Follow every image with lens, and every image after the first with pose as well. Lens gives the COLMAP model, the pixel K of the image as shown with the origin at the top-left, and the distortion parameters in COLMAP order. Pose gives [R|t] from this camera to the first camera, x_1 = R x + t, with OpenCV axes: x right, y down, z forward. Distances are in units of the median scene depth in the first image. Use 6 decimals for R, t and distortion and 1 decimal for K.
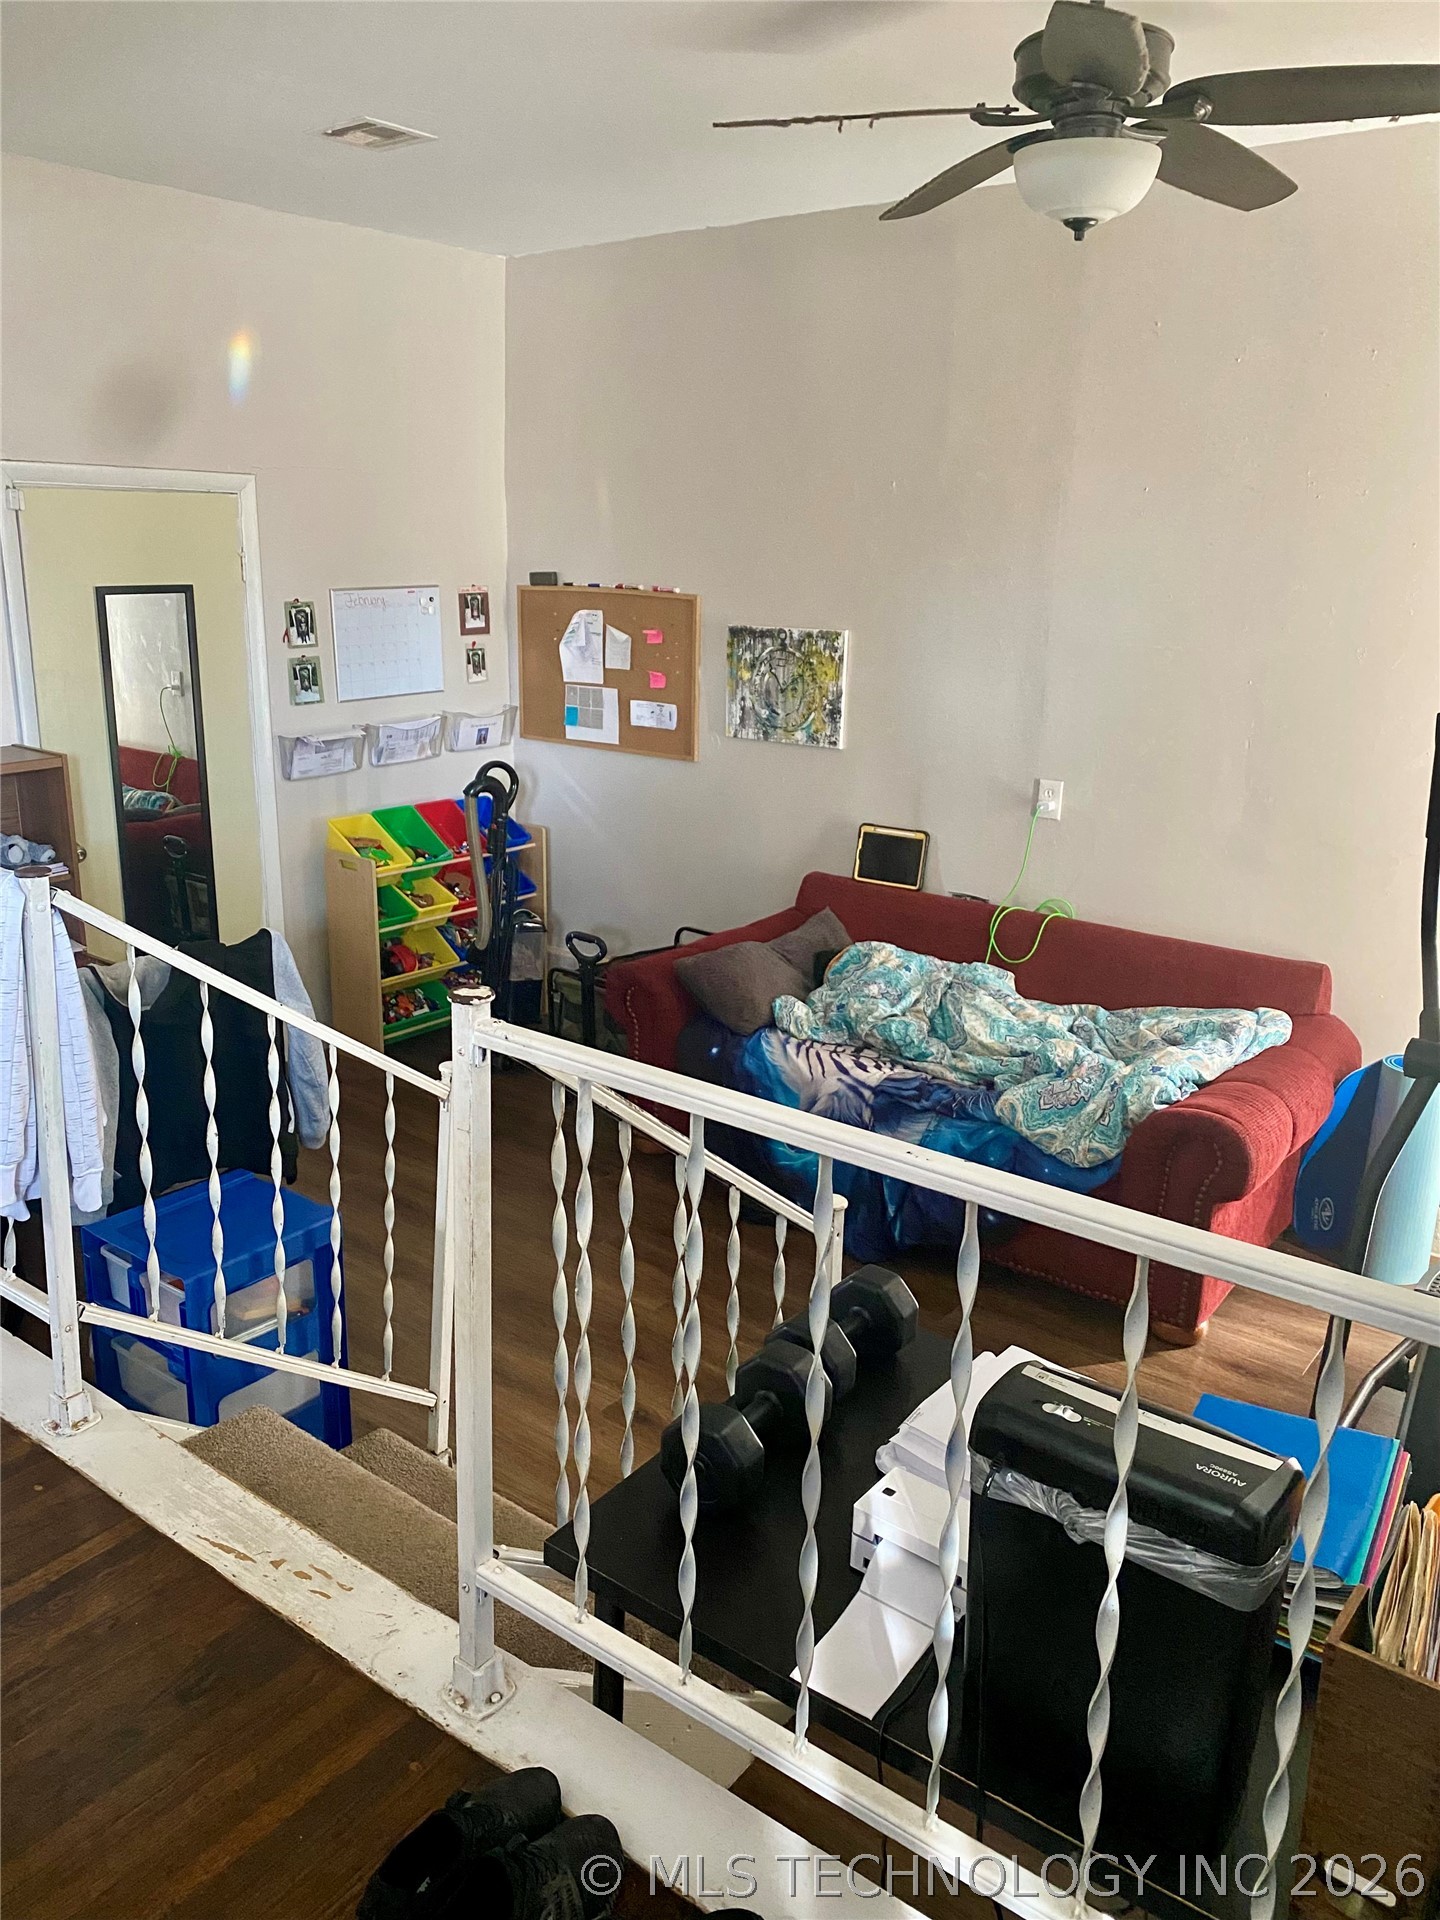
lens RADIAL K [[1442.8, 0, 720.0], [0, 1442.8, 960.0], [0, 0, 1]] dist [0.156561, -0.430016]
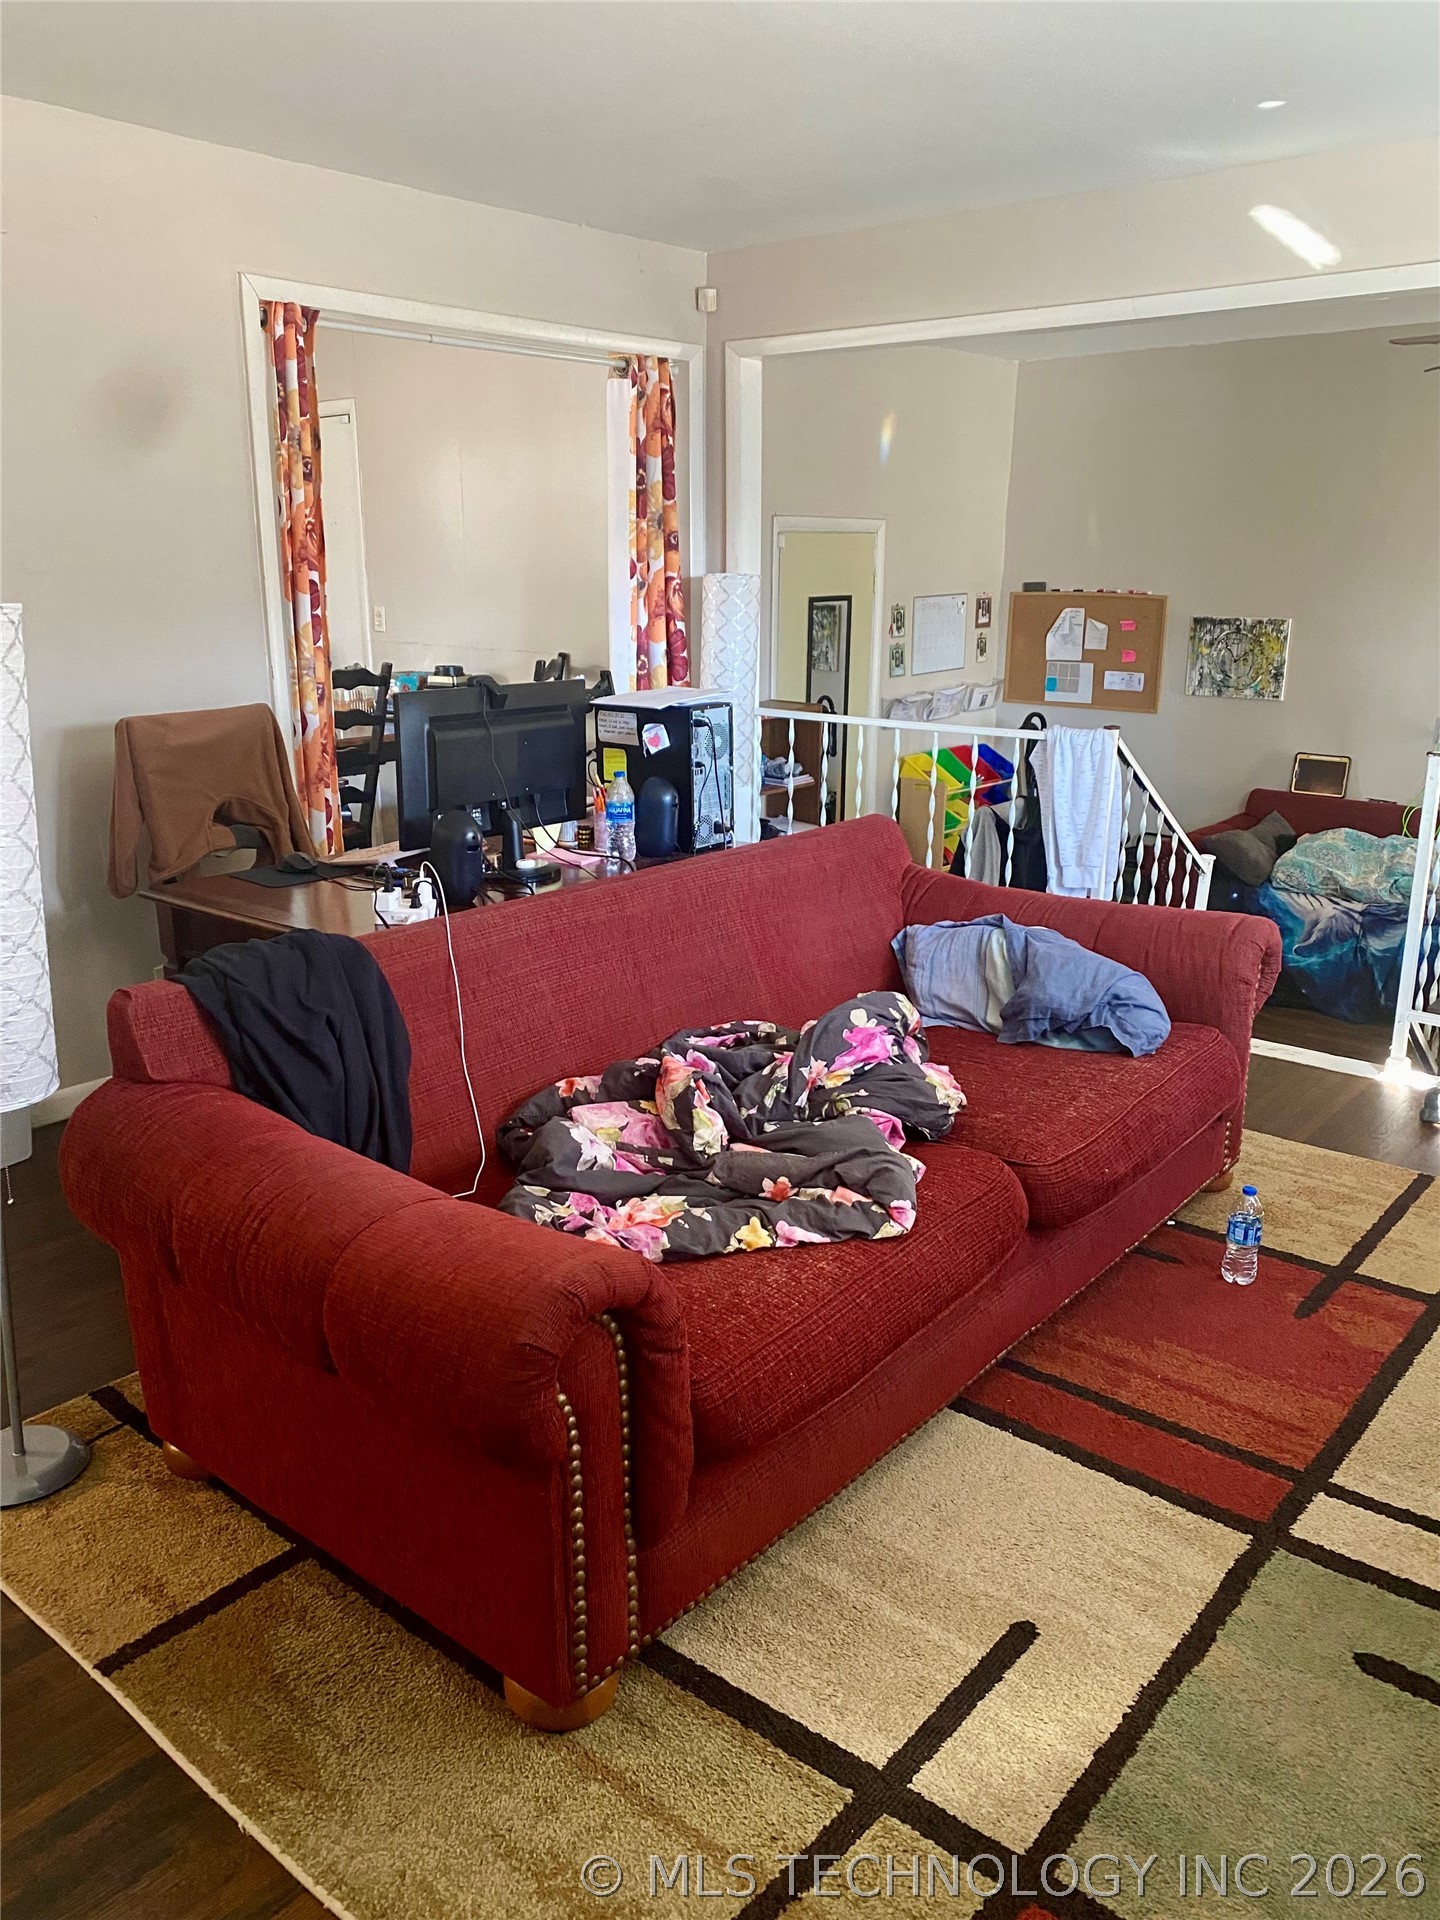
lens RADIAL K [[1482.6, 0, 720.0], [0, 1482.6, 960.0], [0, 0, 1]] dist [0.043103, -0.211048]
pose [[0.998642, -0.004252, -0.051921, -0.379372], [0.003649, 0.999925, -0.011709, 0.120146], [0.051966, 0.011504, 0.998583, -0.466989]]
